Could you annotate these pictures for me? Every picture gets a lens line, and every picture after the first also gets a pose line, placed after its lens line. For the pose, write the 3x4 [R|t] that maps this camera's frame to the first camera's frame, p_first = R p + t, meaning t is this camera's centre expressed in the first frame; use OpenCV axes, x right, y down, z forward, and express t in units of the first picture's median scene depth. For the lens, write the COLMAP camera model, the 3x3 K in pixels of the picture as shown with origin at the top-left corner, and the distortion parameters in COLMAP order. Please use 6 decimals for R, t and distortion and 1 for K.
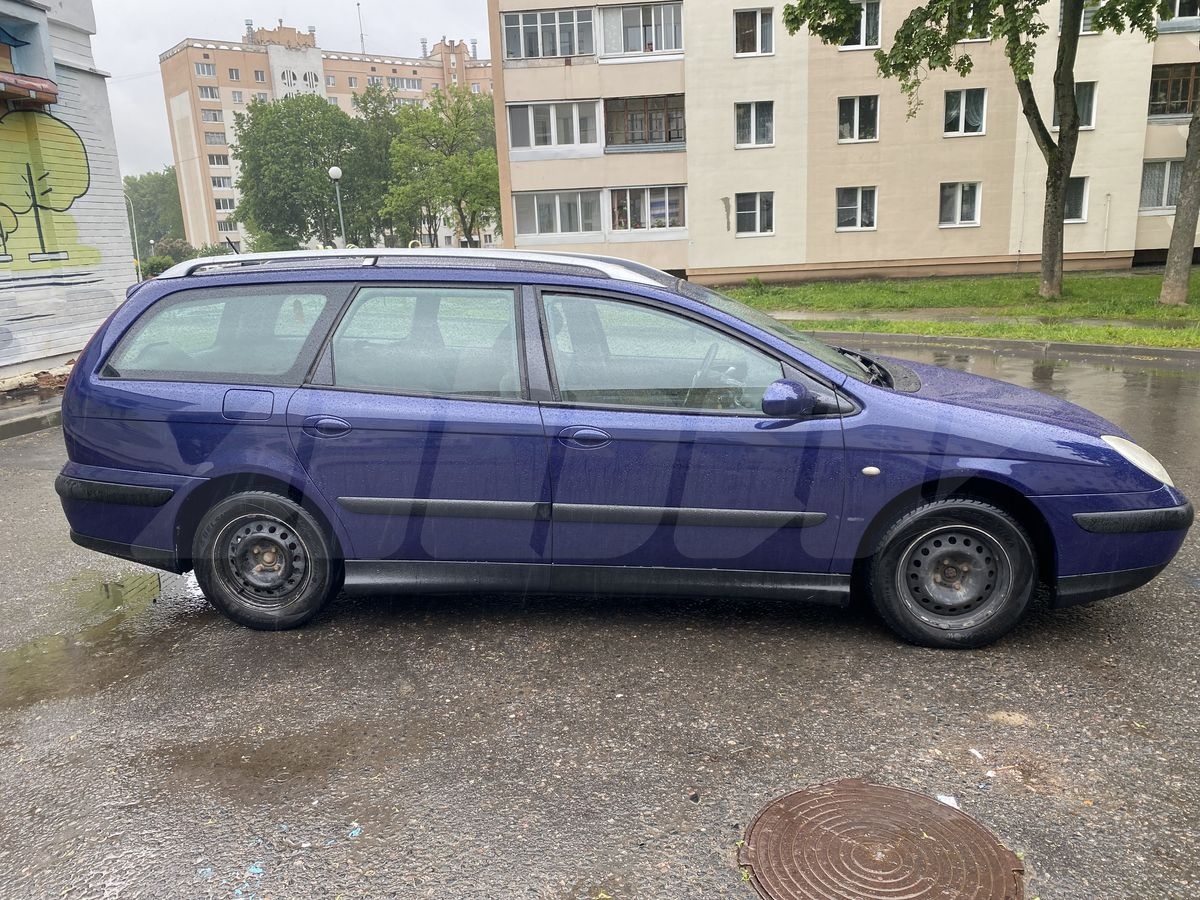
lens RADIAL K [[920.2, 0, 614.8], [0, 920.2, 433.2], [0, 0, 1]] dist [0.022679, -0.015649]
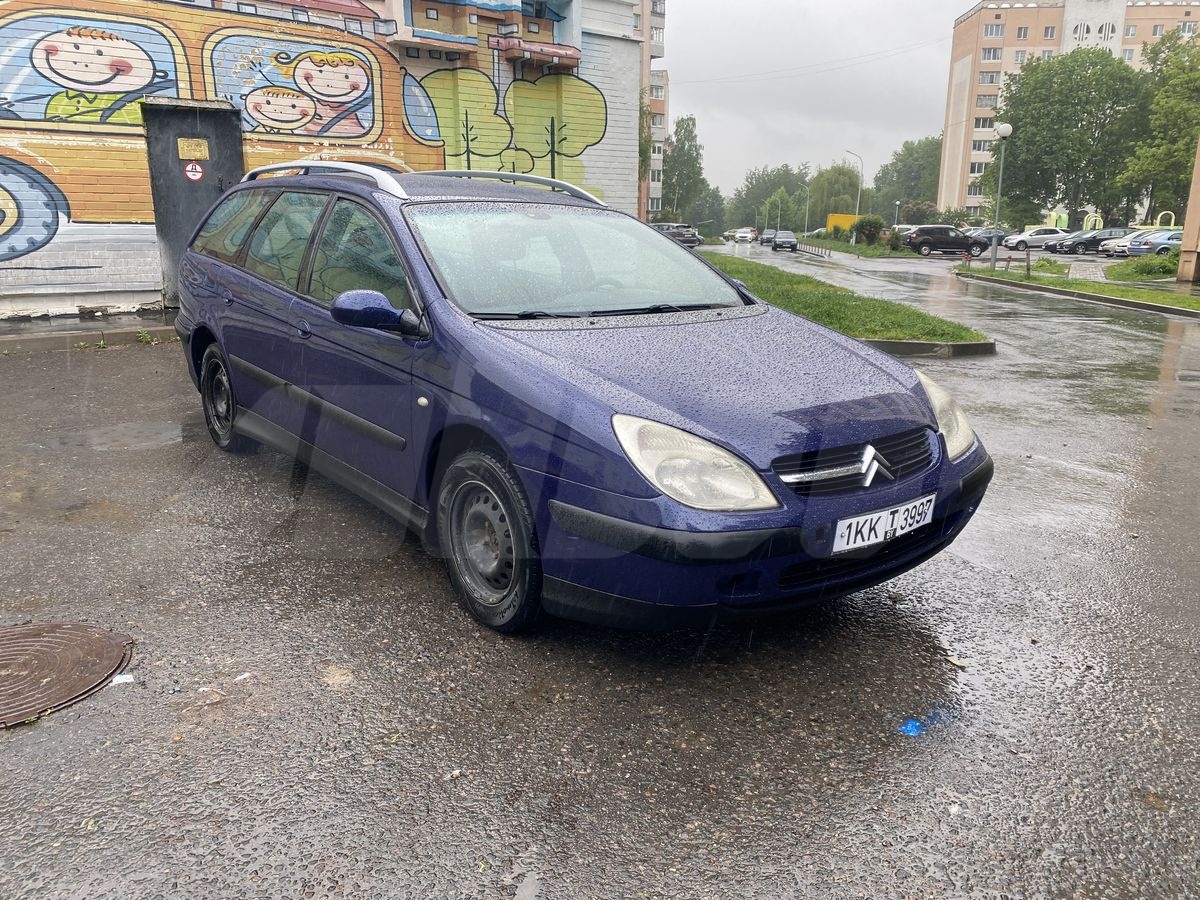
lens RADIAL K [[919.6, 0, 612.7], [0, 919.6, 451.0], [0, 0, 1]] dist [0.025217, -0.029828]
pose [[0.708135, 0.219668, -0.671037, 0.323386], [-0.184367, 0.974929, 0.124590, -0.018964], [0.681582, 0.035491, 0.730881, 0.142222]]
